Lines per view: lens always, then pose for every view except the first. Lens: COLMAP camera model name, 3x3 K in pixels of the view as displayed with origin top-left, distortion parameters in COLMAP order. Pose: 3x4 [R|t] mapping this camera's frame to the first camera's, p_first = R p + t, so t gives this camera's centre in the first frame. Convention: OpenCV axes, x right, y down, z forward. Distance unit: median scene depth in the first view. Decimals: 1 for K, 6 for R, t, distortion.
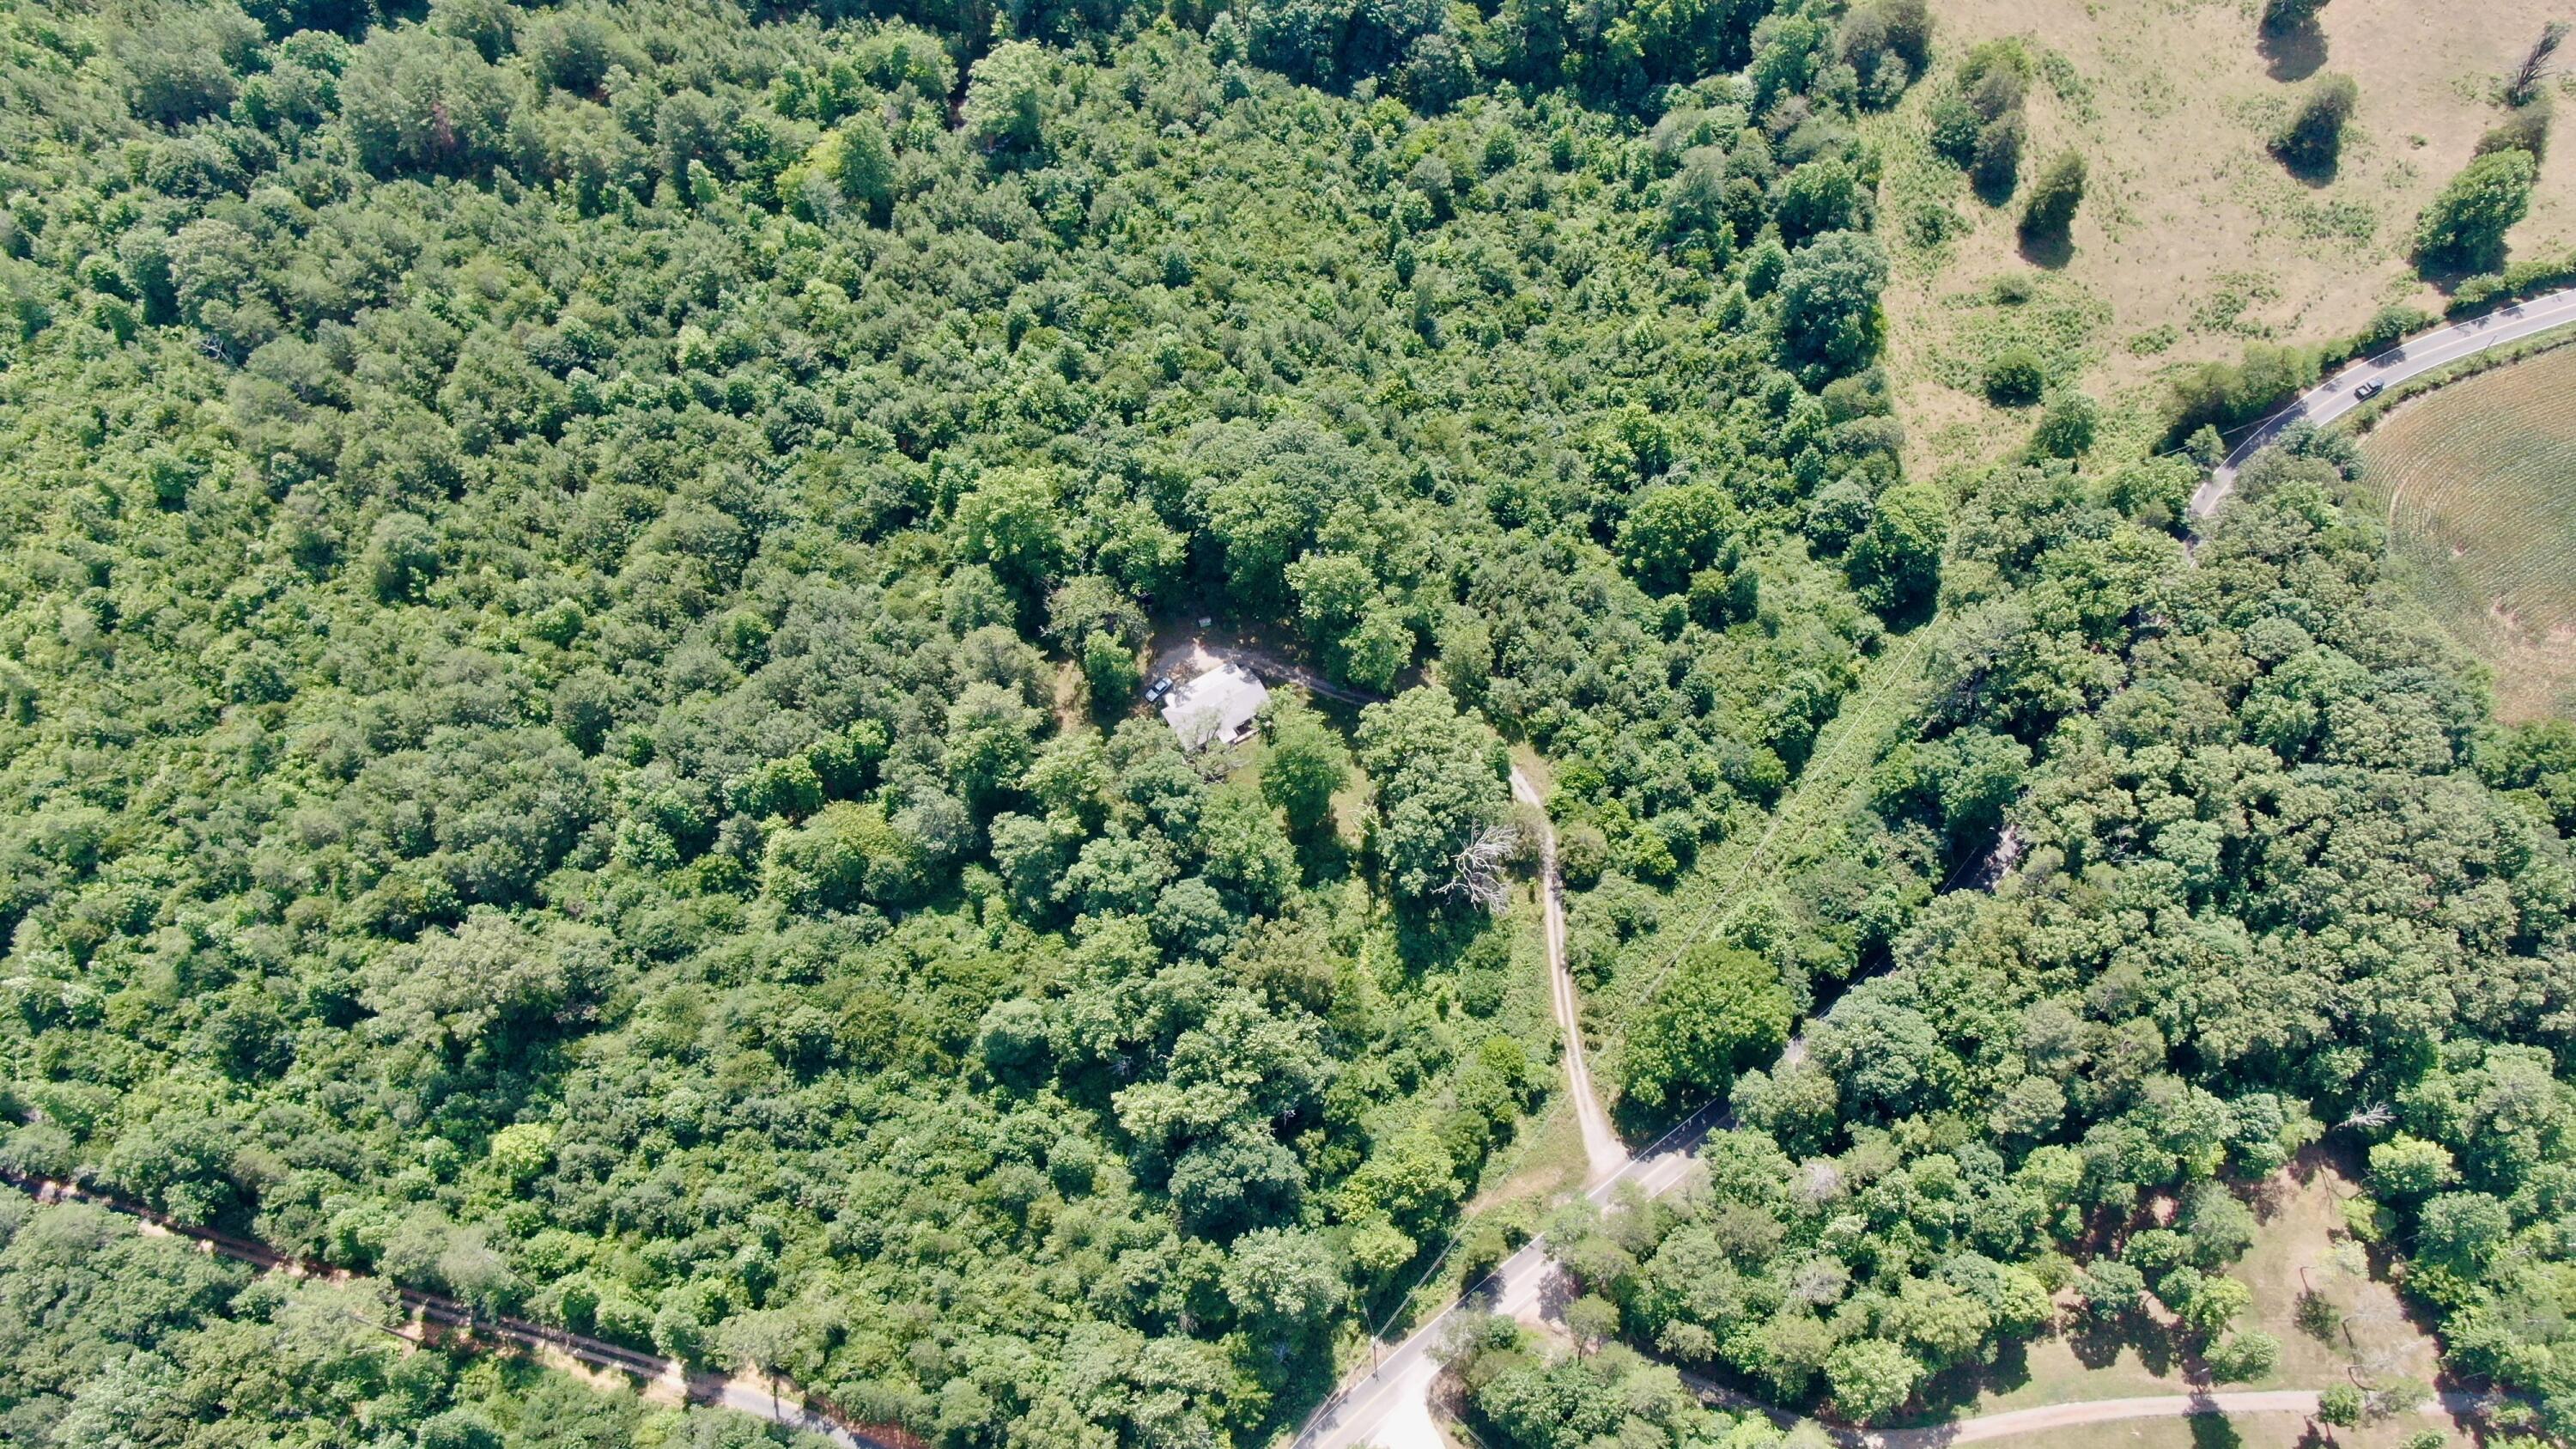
lens RADIAL K [[1855.3, 0, 1292.8], [0, 1855.3, 731.7], [0, 0, 1]] dist [-0.000690, 0.000591]
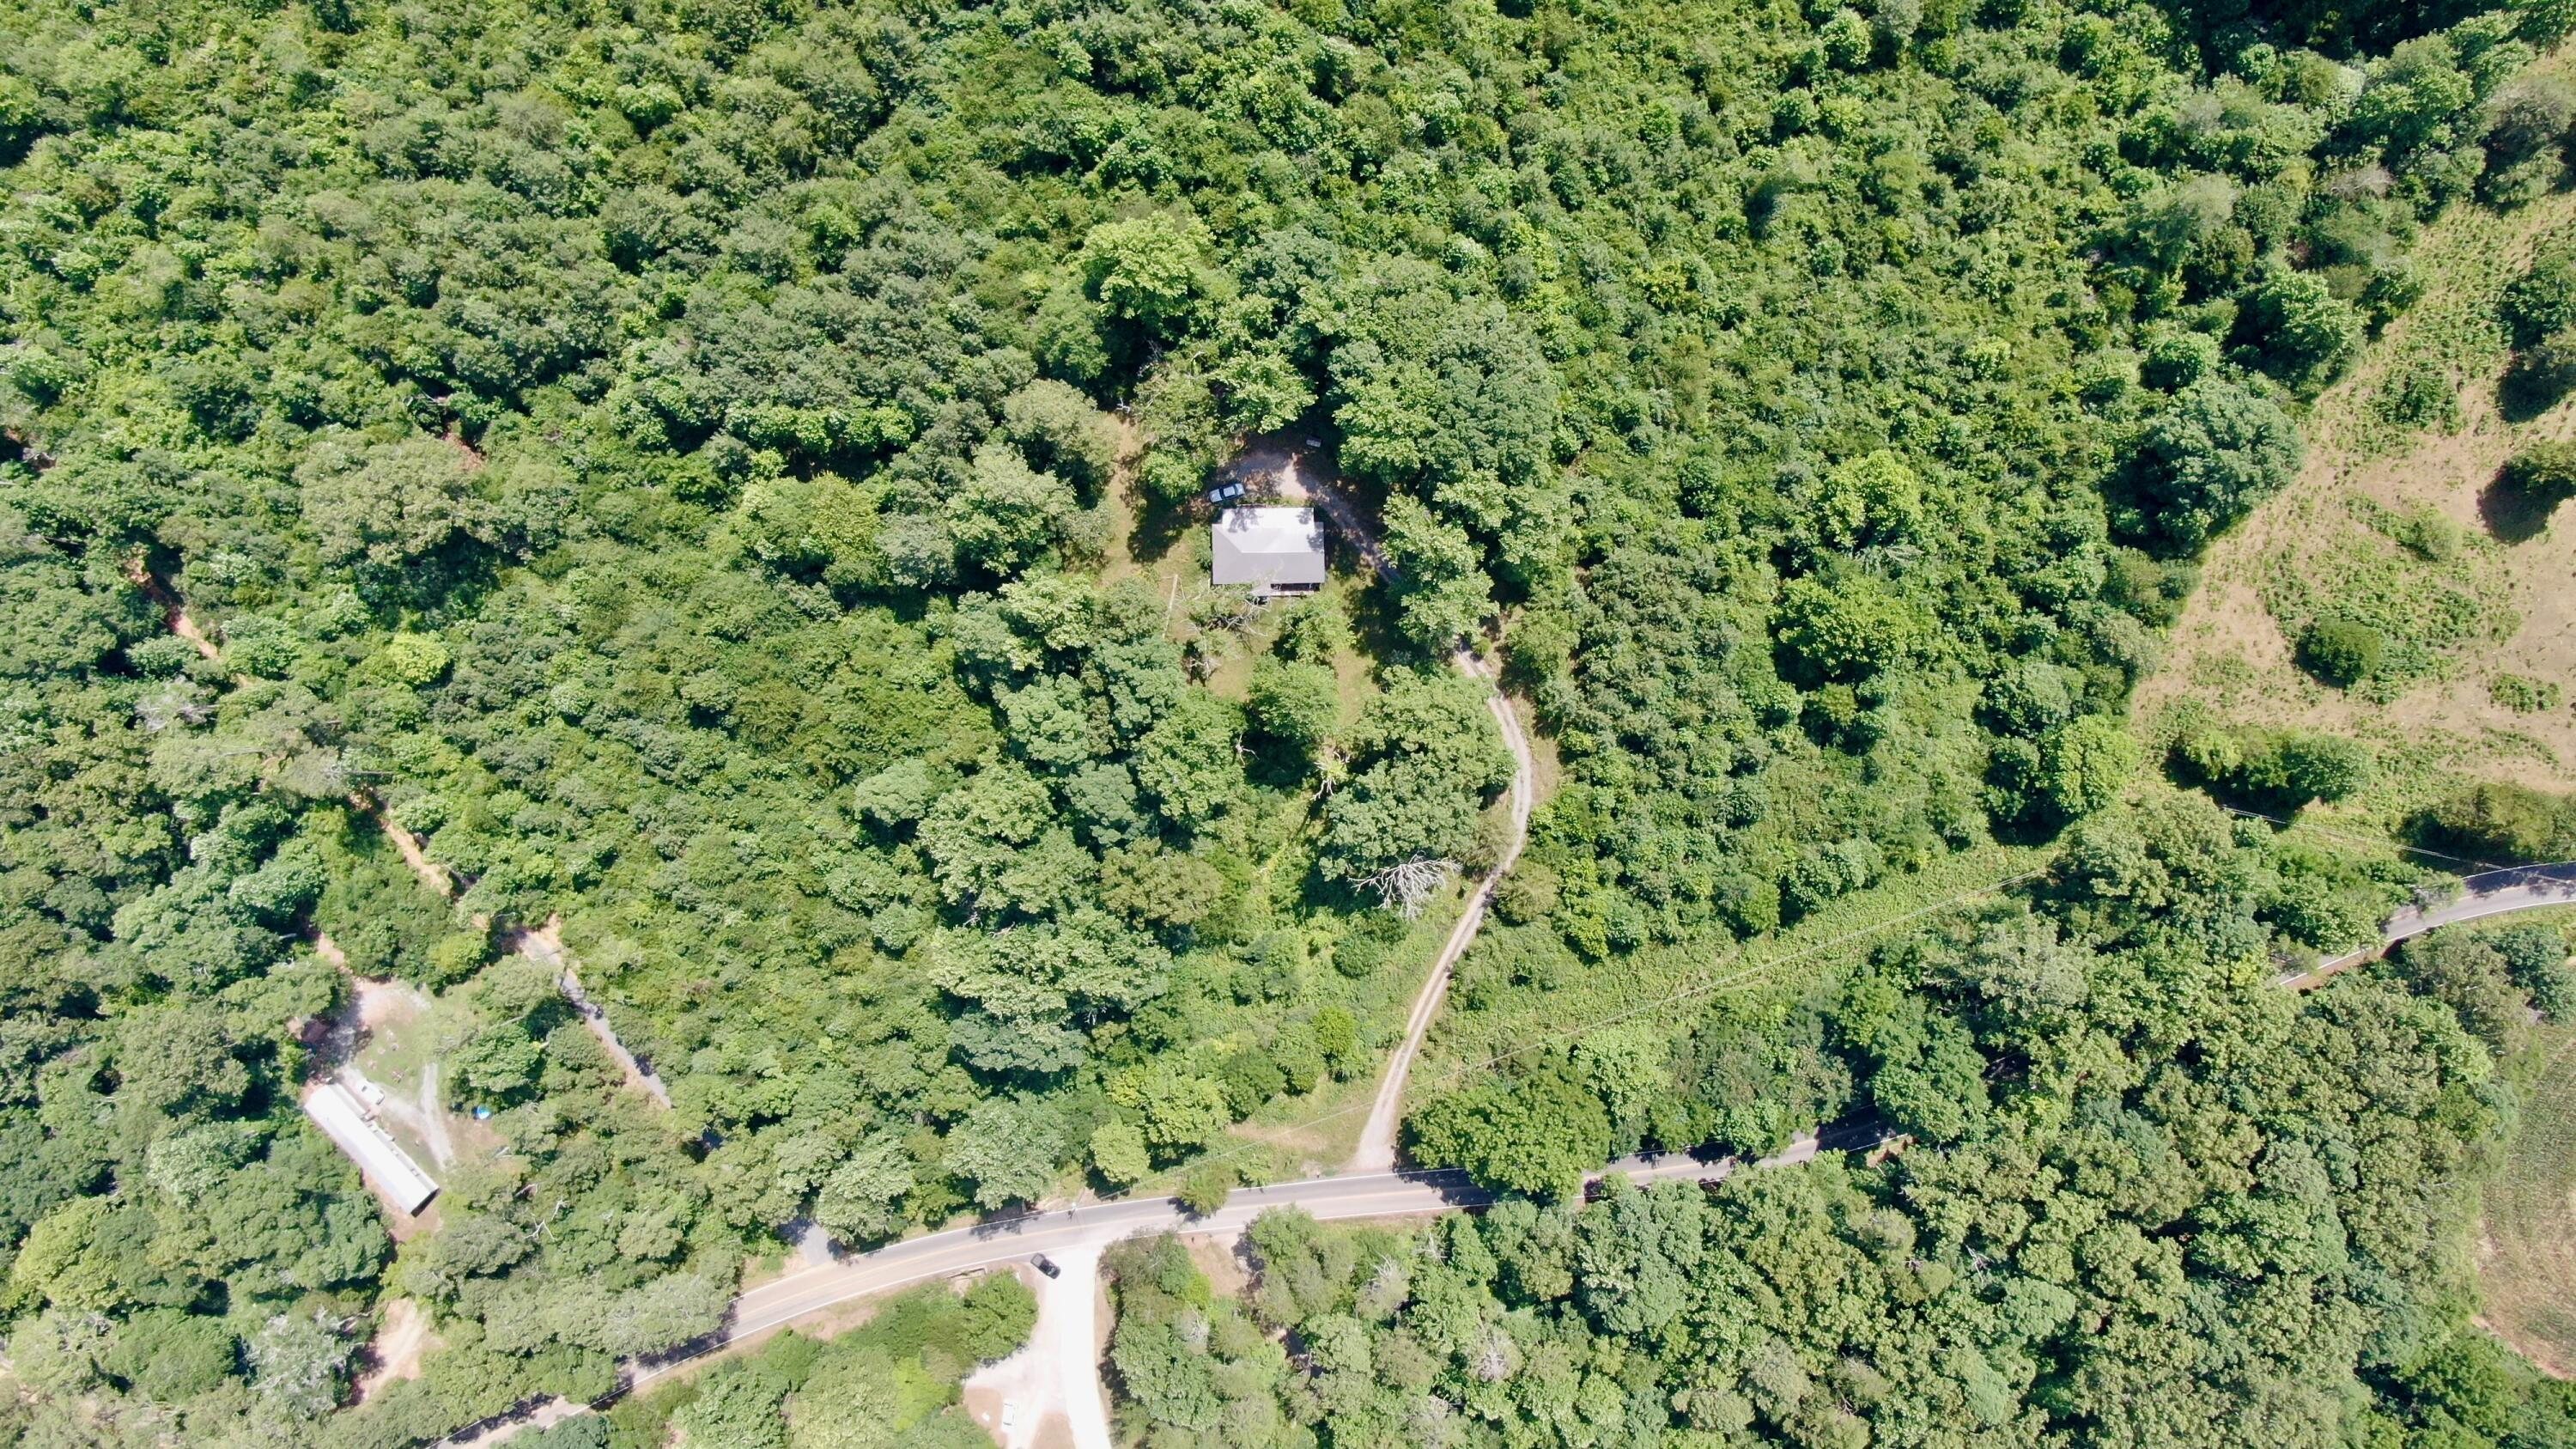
lens RADIAL K [[1855.3, 0, 1285.5], [0, 1855.3, 727.3], [0, 0, 1]] dist [-0.000690, 0.000591]
pose [[0.864276, 0.502762, 0.016038, -0.005737], [-0.447554, 0.754035, 0.480756, -0.367507], [0.229612, -0.422684, 0.876708, 0.177416]]
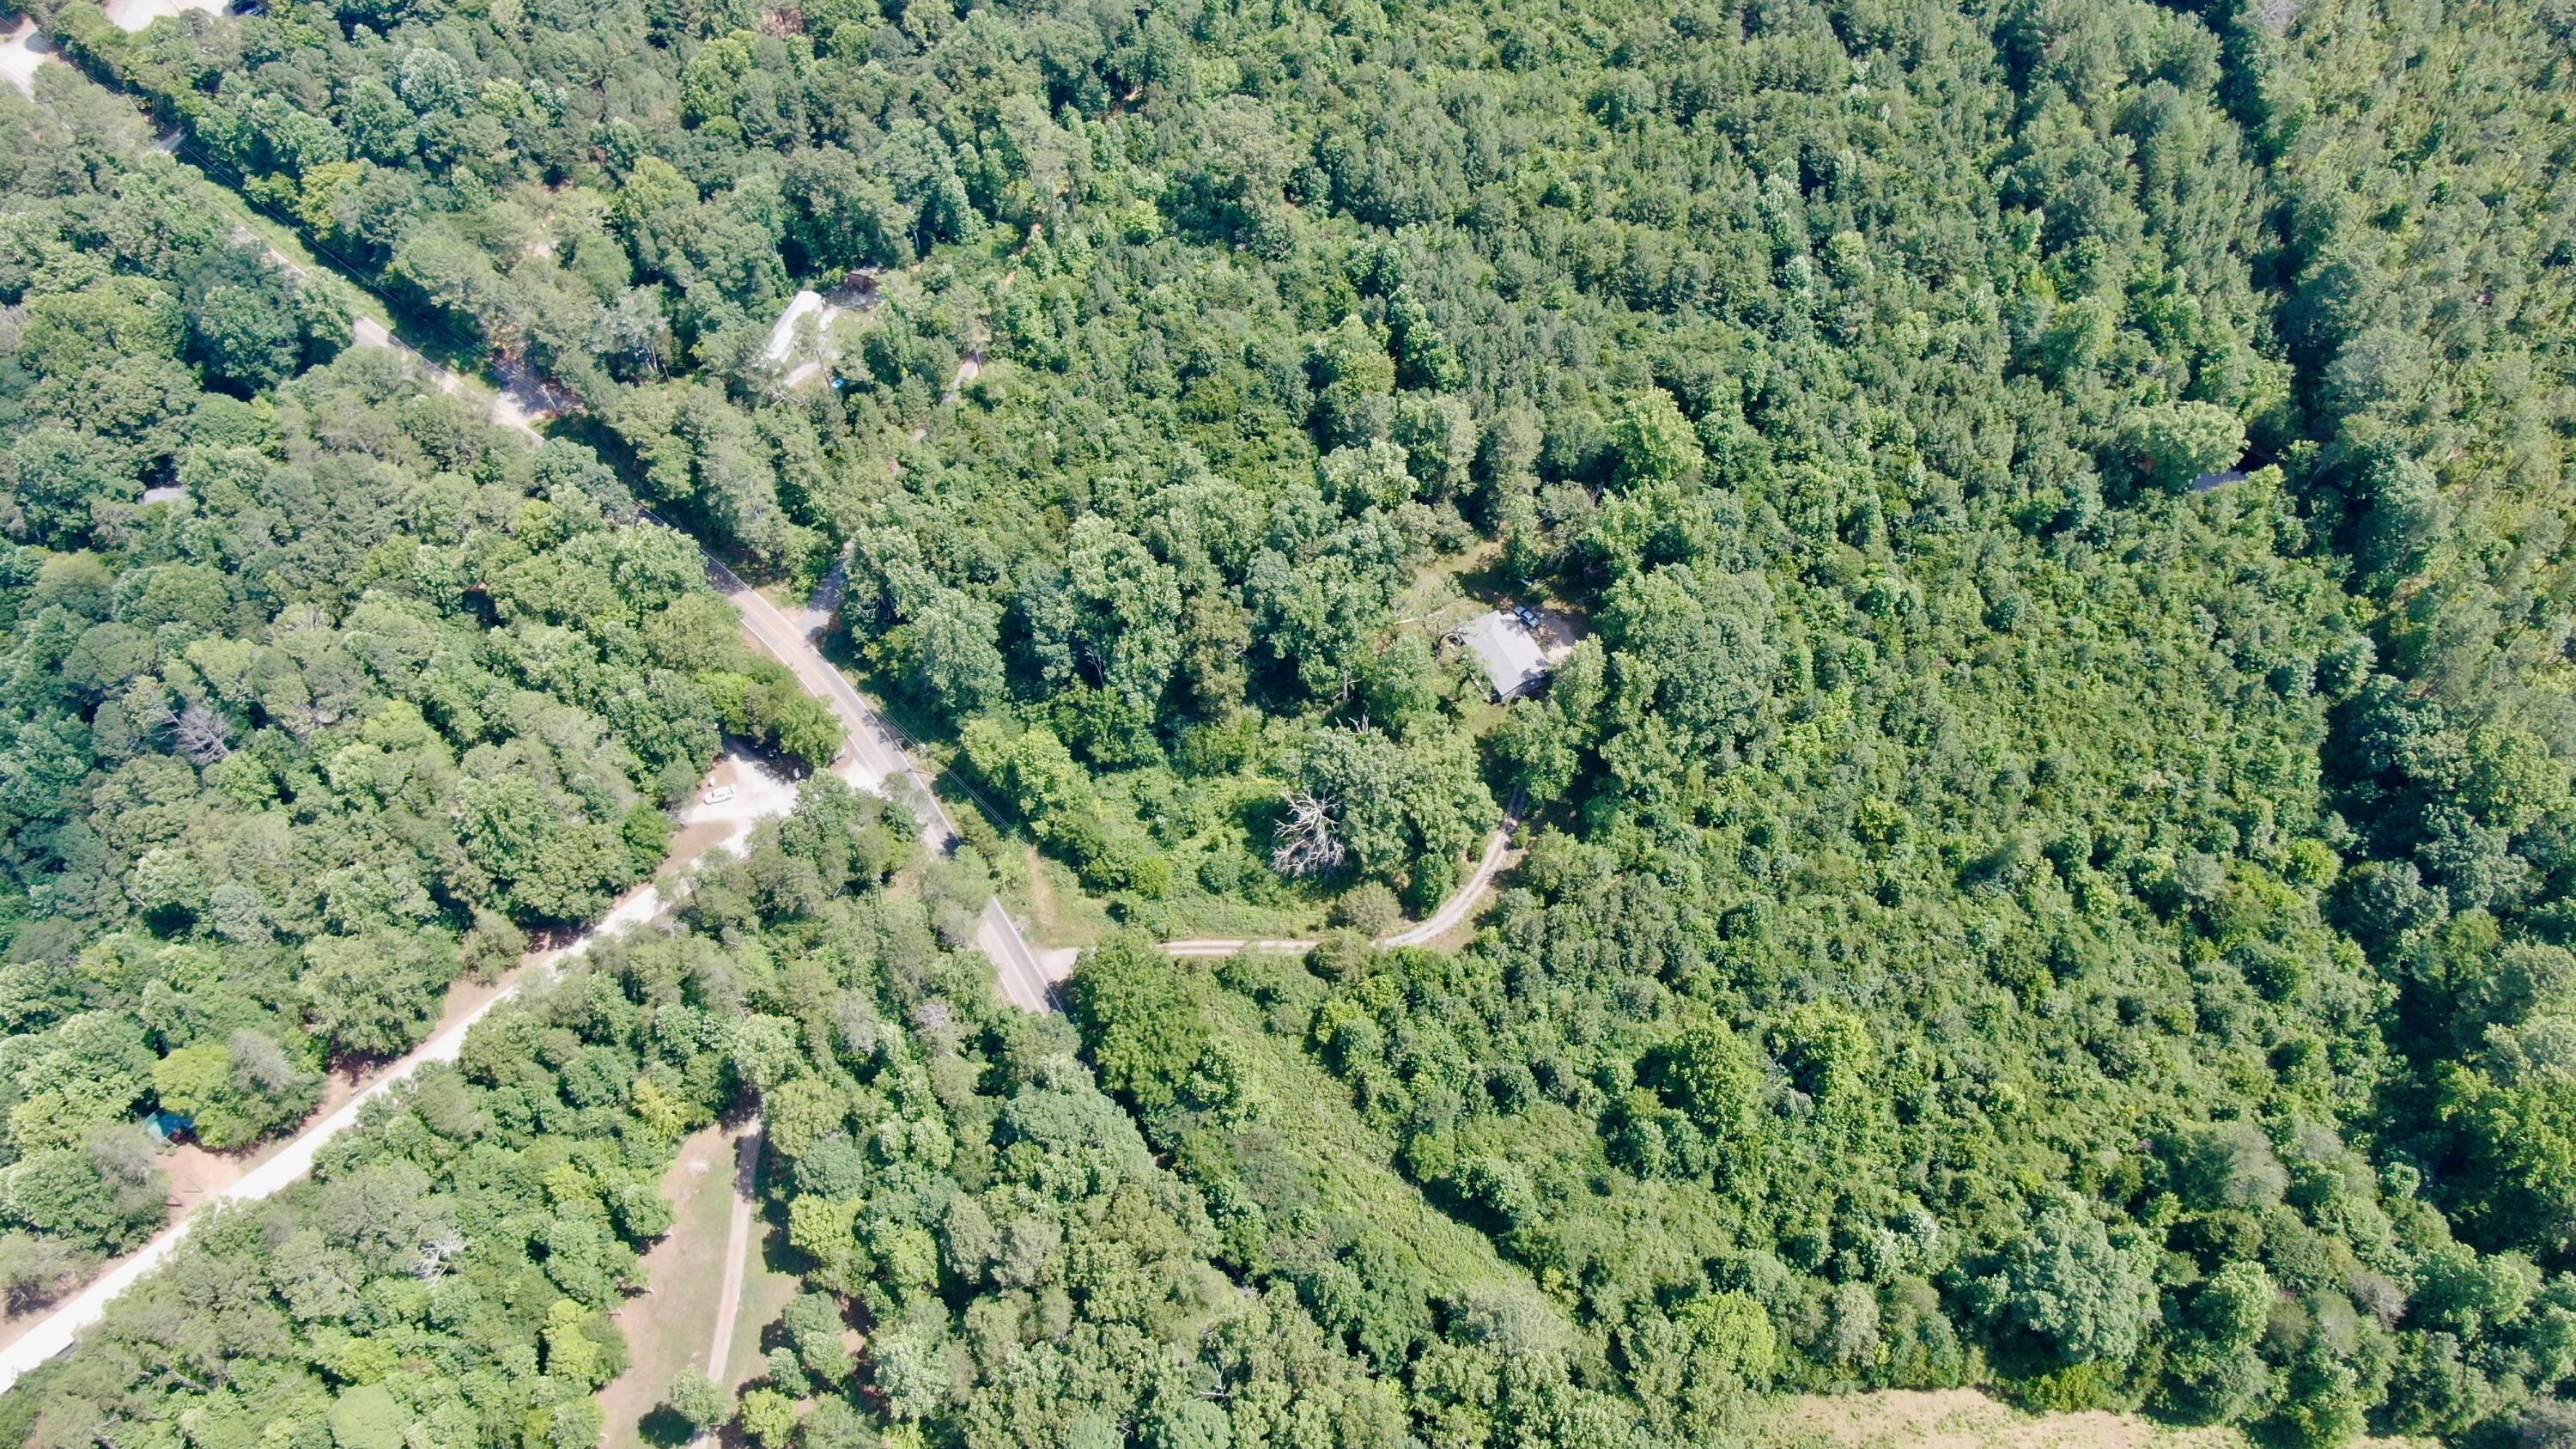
lens RADIAL K [[1855.3, 0, 1299.7], [0, 1855.3, 725.2], [0, 0, 1]] dist [-0.000690, 0.000591]
pose [[-0.074804, 0.841991, -0.534280, 0.552160], [-0.884128, 0.191806, 0.426060, -0.344492], [0.461217, 0.504243, 0.730080, 0.178042]]
